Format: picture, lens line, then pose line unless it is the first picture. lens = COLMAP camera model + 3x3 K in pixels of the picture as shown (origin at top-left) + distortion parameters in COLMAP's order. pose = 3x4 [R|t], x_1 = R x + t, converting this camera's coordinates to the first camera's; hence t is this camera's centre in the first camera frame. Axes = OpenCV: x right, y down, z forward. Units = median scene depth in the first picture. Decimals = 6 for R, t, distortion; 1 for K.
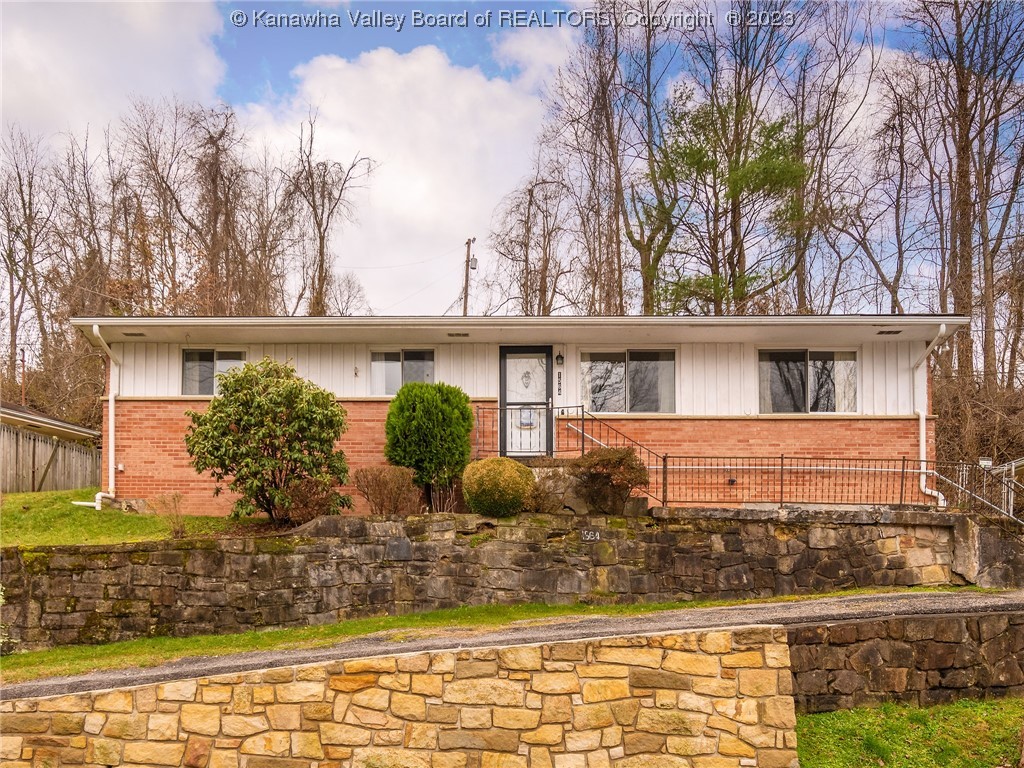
lens RADIAL K [[607.5, 0, 512.7], [0, 607.5, 424.5], [0, 0, 1]] dist [0.000162, 0.000958]
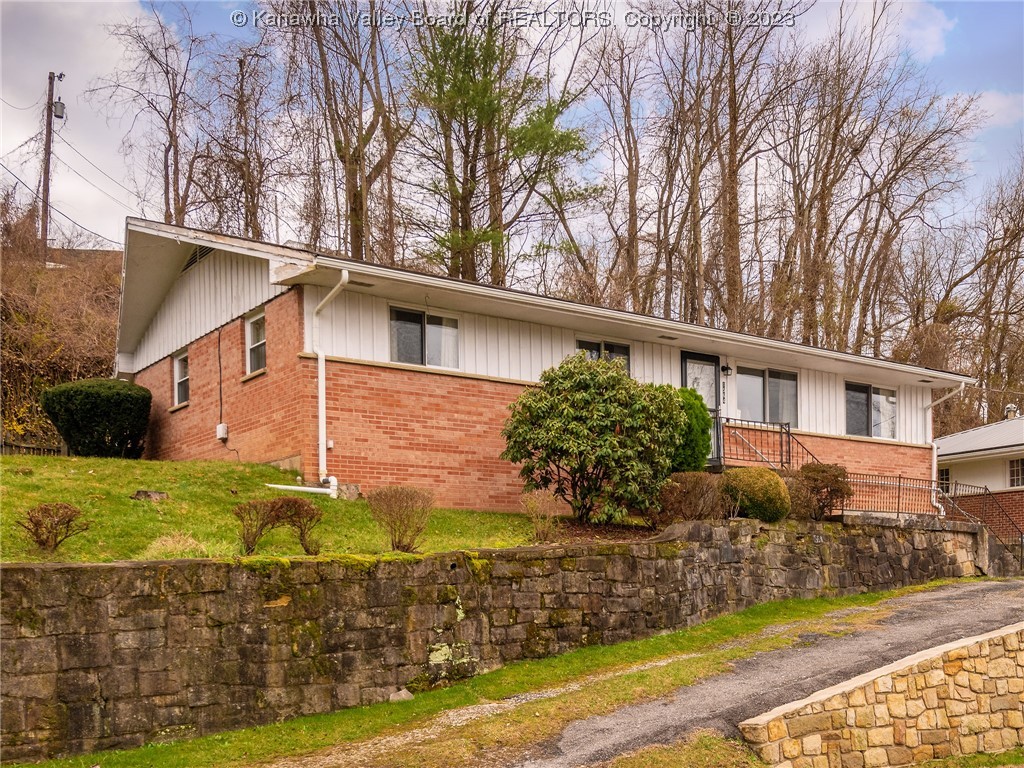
lens RADIAL K [[716.6, 0, 511.3], [0, 716.6, 386.9], [0, 0, 1]] dist [-0.004956, 0.008903]
pose [[0.882150, 0.105466, 0.459009, -1.110083], [-0.113578, 0.993479, -0.009991, -0.029270], [-0.457069, -0.043319, 0.888376, 0.058103]]
